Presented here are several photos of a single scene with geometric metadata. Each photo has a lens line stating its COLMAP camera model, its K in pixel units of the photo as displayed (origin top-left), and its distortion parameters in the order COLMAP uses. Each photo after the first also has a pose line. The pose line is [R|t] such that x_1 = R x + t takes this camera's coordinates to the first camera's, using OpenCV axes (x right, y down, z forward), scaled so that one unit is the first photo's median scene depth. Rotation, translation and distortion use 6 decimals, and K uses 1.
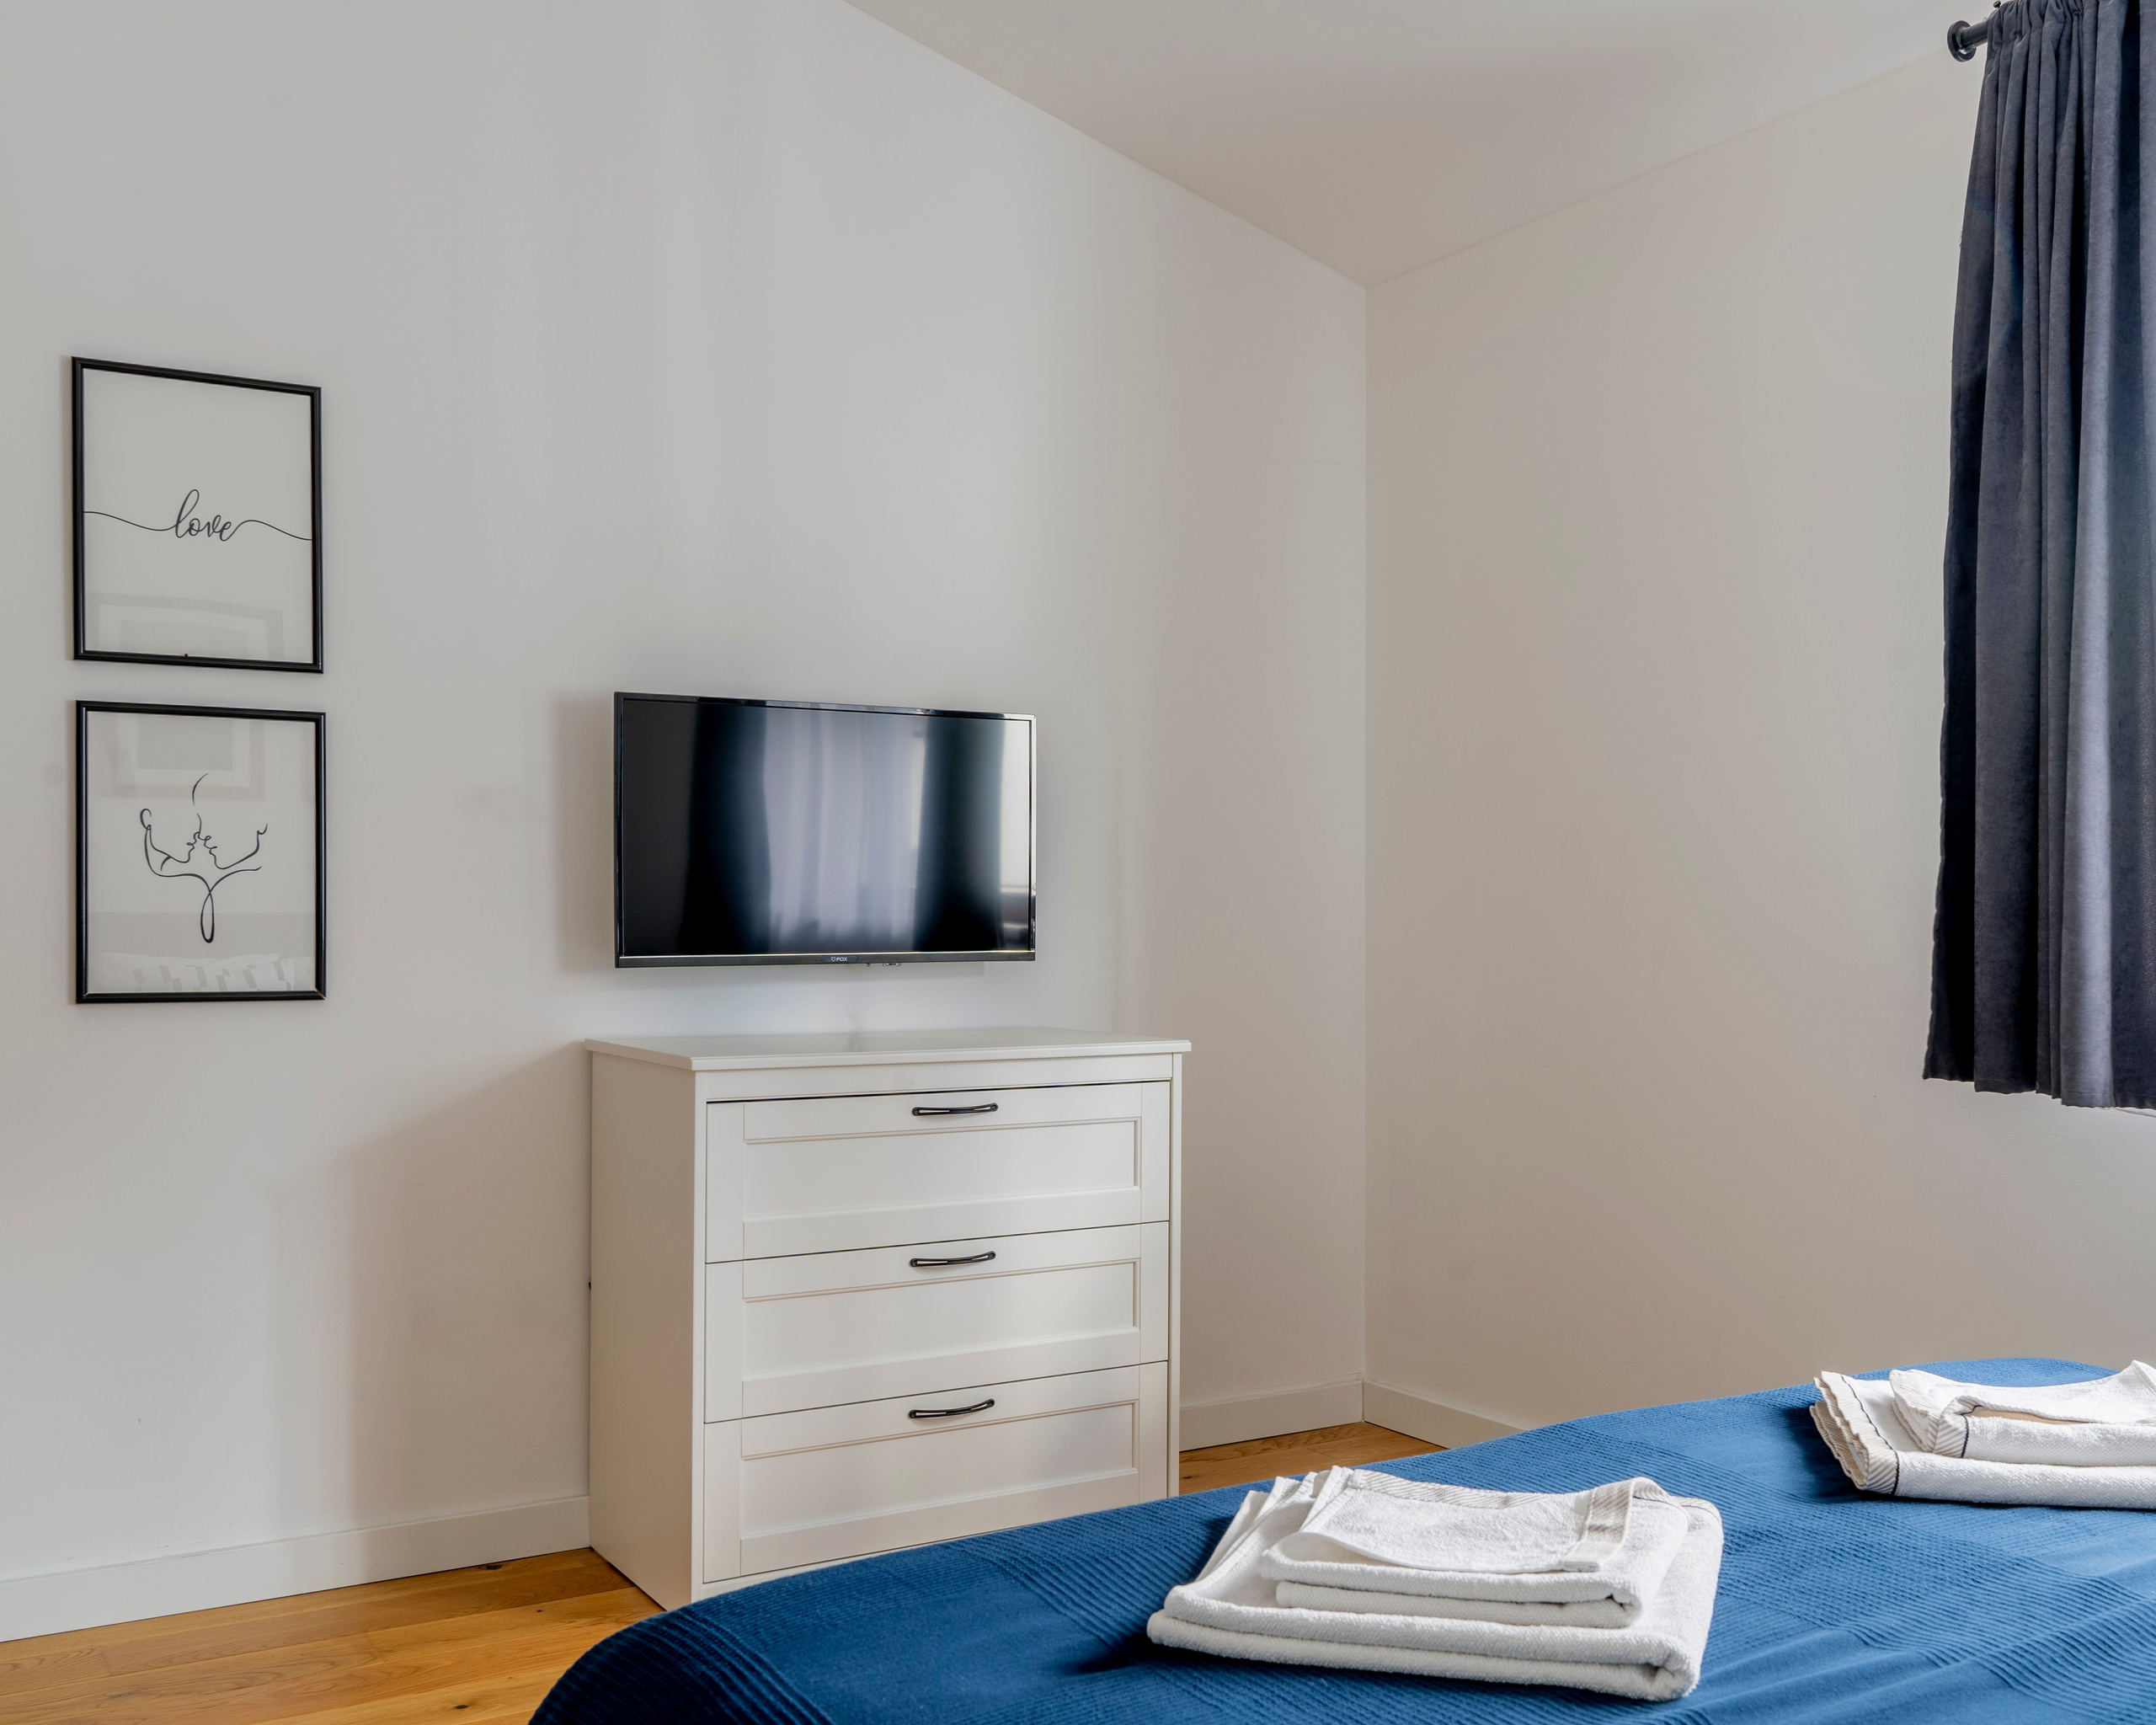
lens RADIAL K [[2176.7, 0, 1305.8], [0, 2176.7, 935.4], [0, 0, 1]] dist [-0.001367, -0.004290]
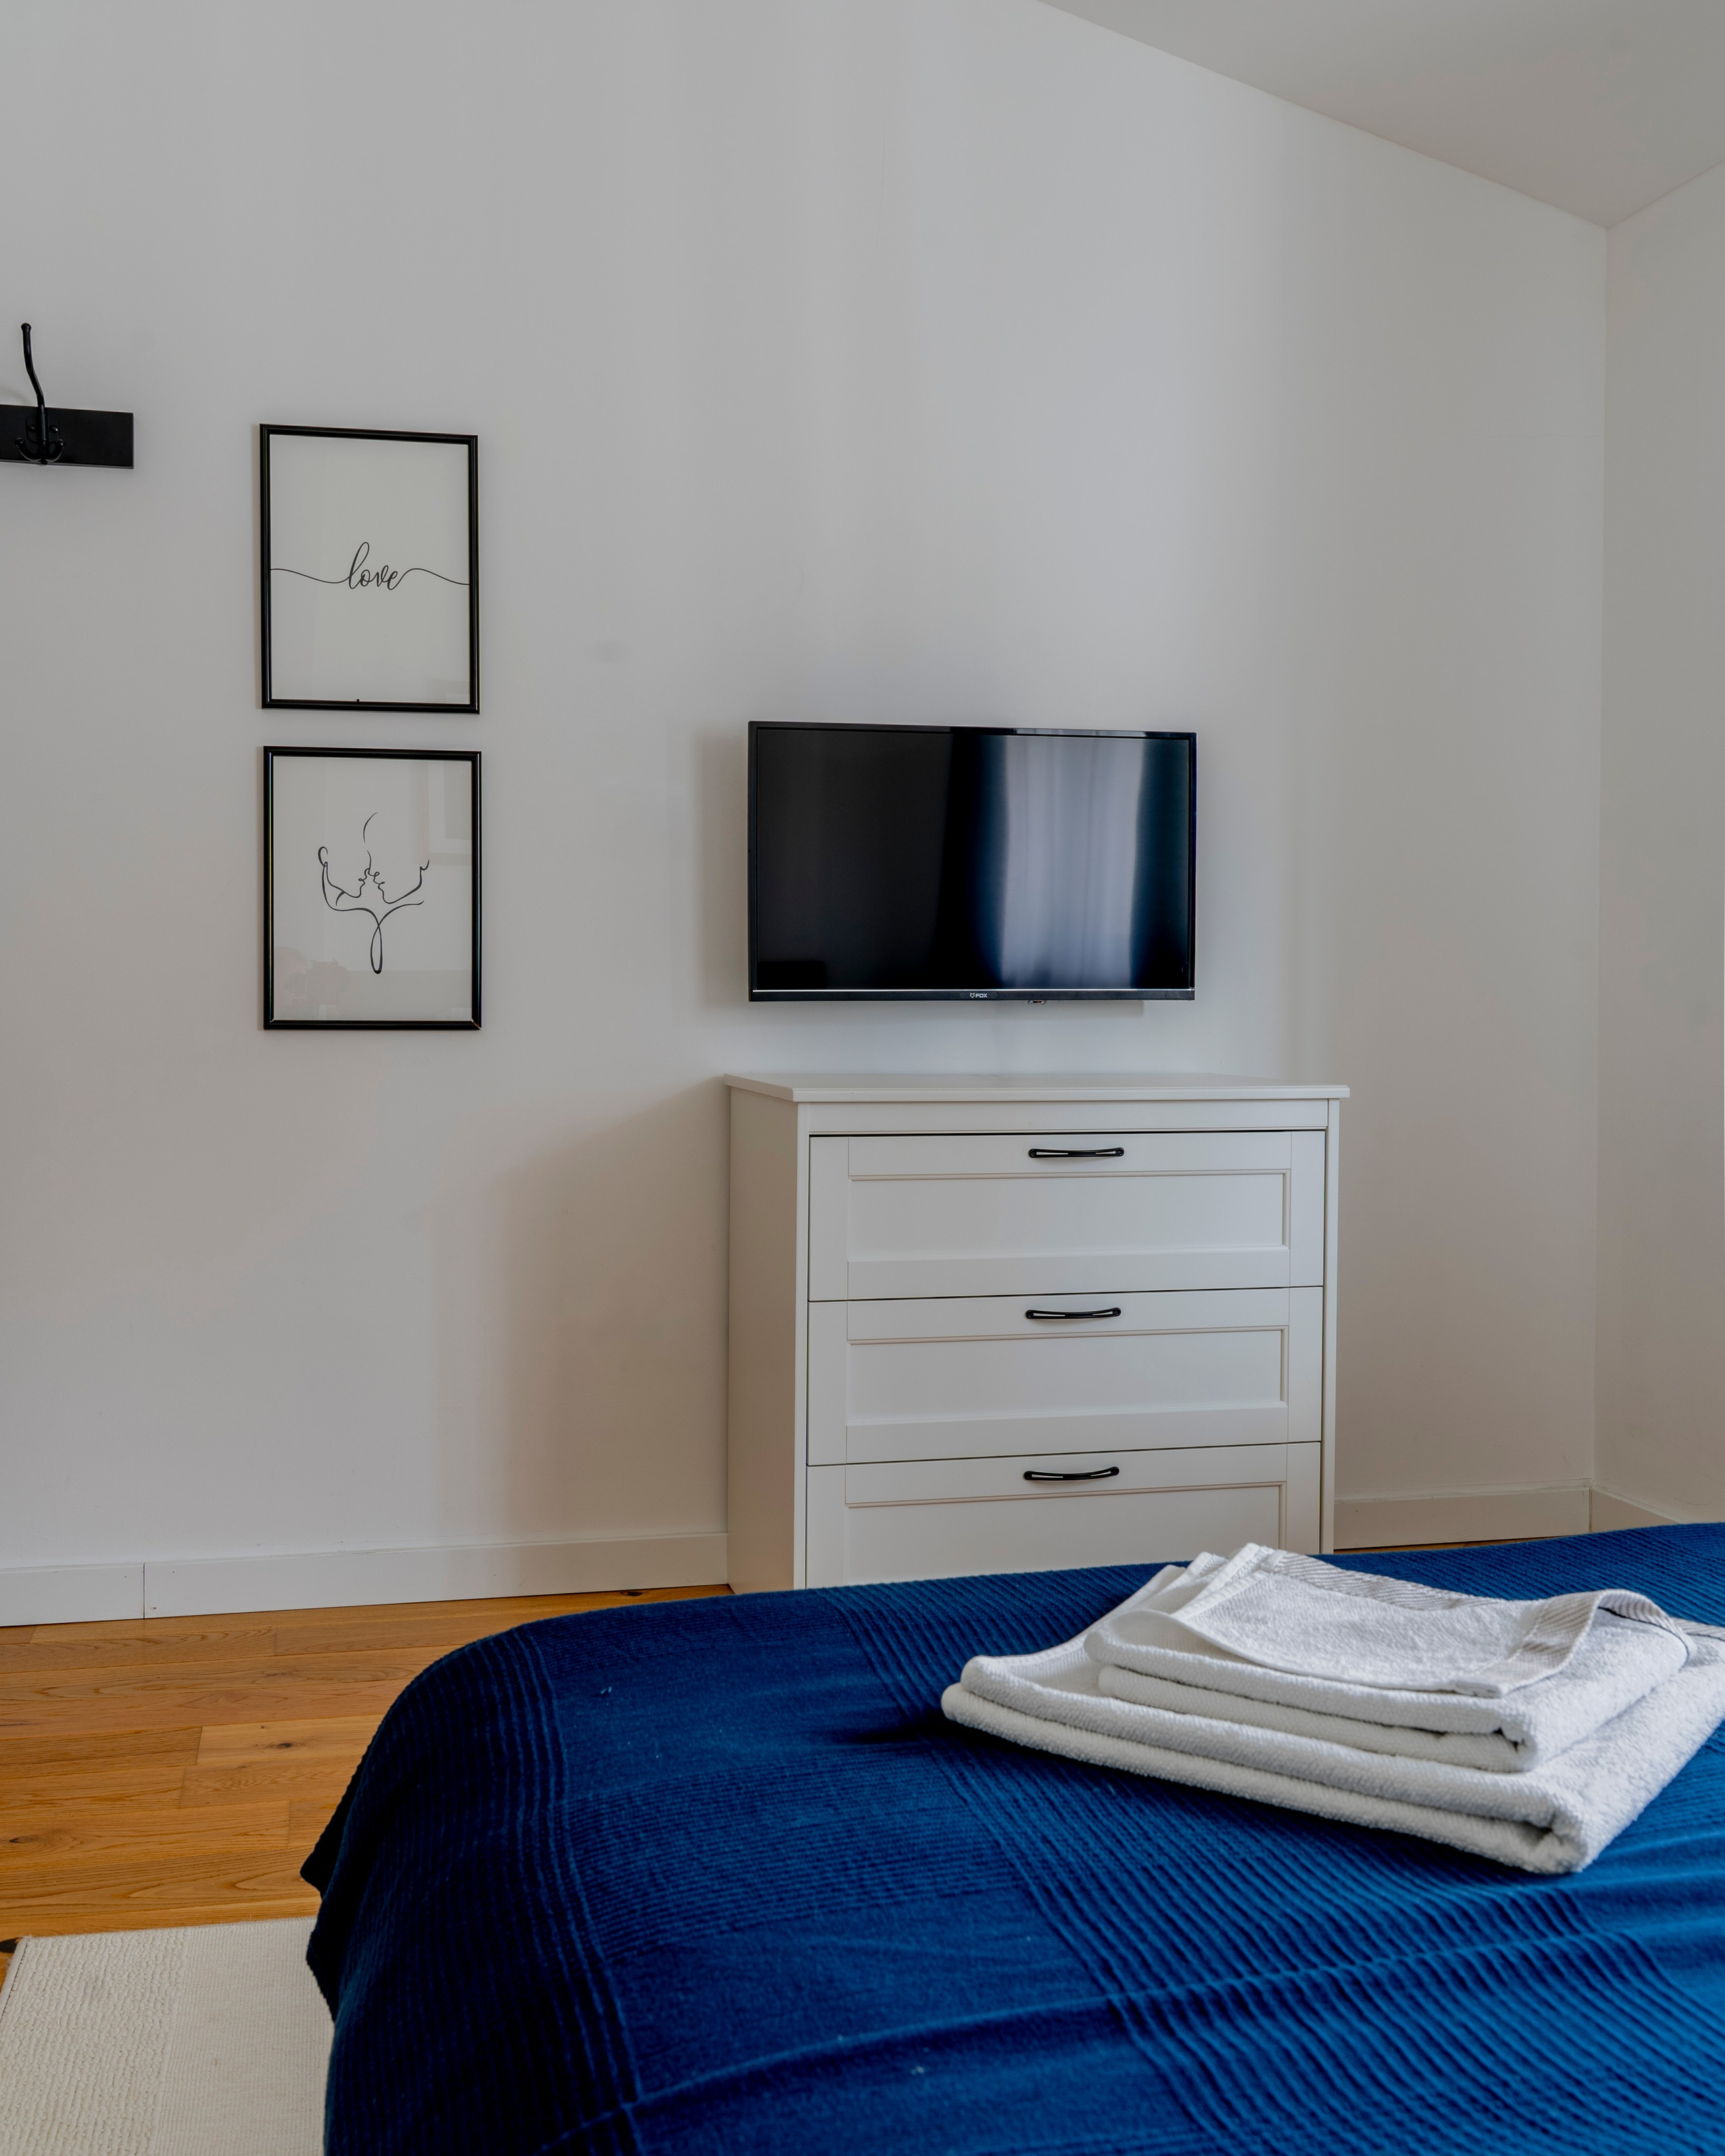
lens RADIAL K [[2224.9, 0, 809.1], [0, 2224.9, 1045.9], [0, 0, 1]] dist [0.000057, 0.013418]
pose [[0.928370, 0.009210, -0.371542, 0.089493], [-0.004284, 0.999892, 0.014083, 0.022259], [0.371632, -0.011483, 0.928309, 0.078436]]
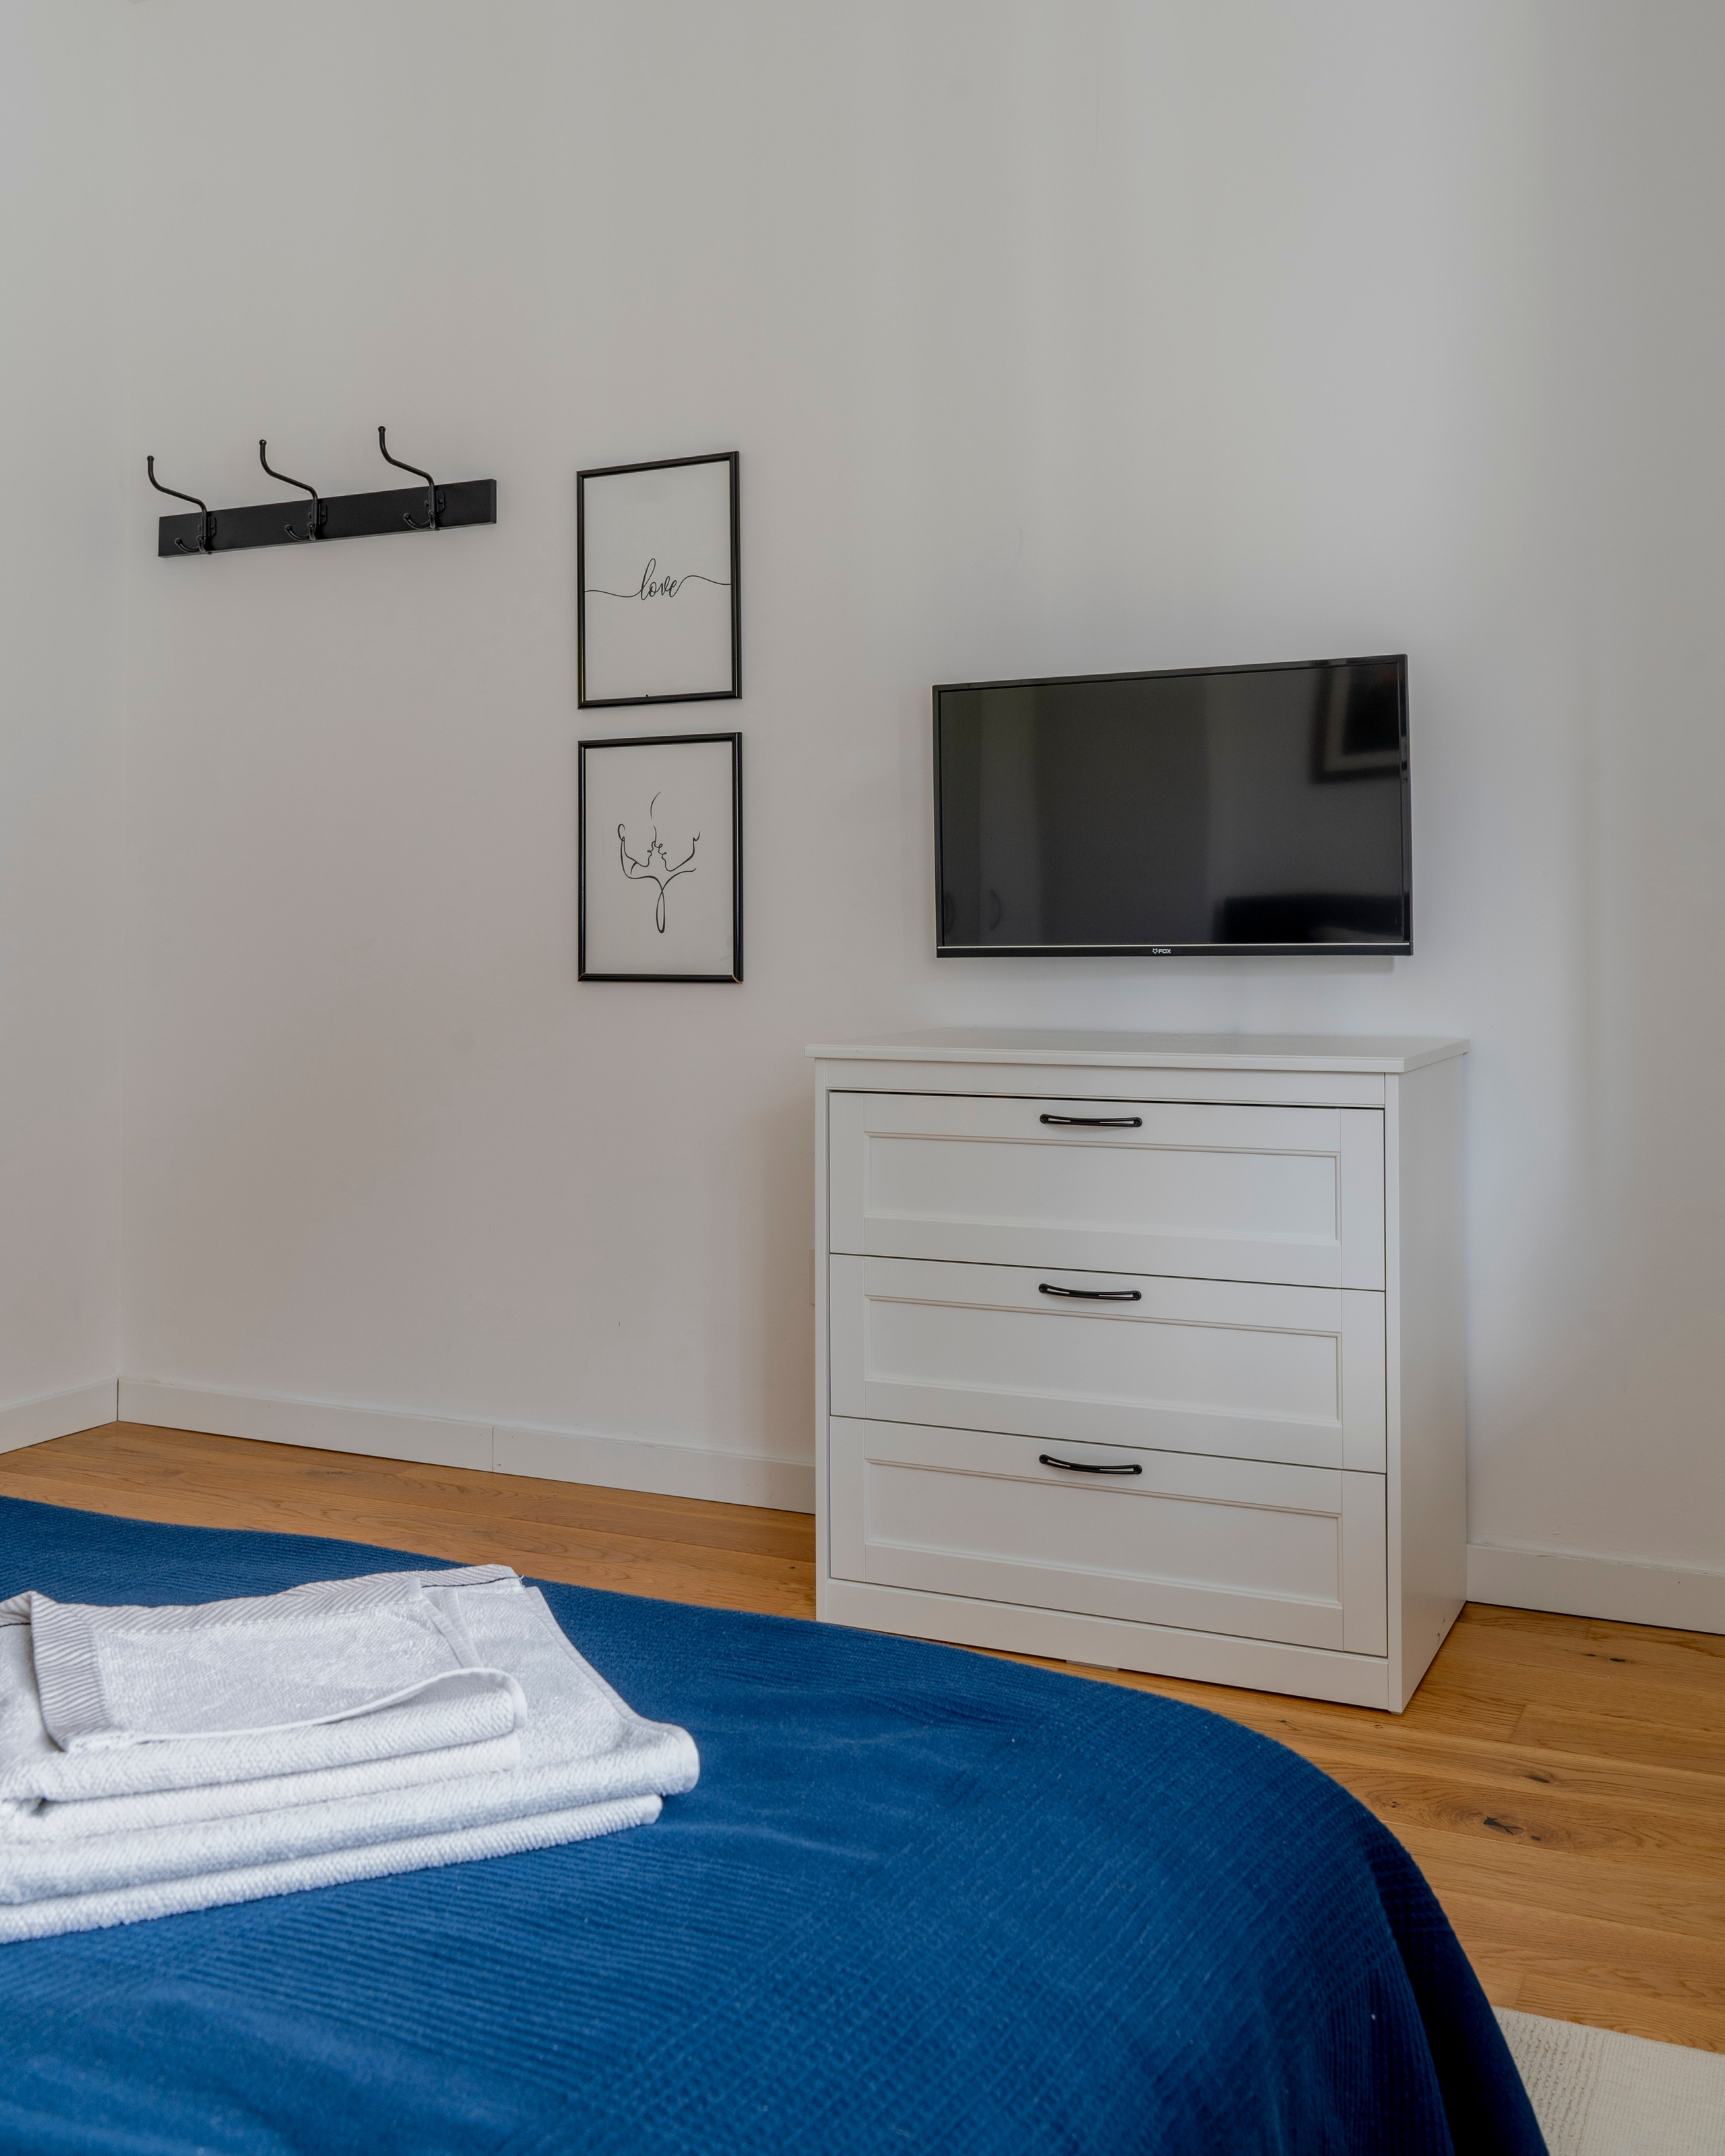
lens RADIAL K [[2094.1, 0, 821.1], [0, 2094.1, 884.9], [0, 0, 1]] dist [-0.002005, 0.009539]
pose [[0.489270, -0.024617, -0.871785, 0.544218], [-0.002353, 0.999561, -0.029546, 0.010747], [0.872129, 0.016507, 0.488997, 0.512735]]
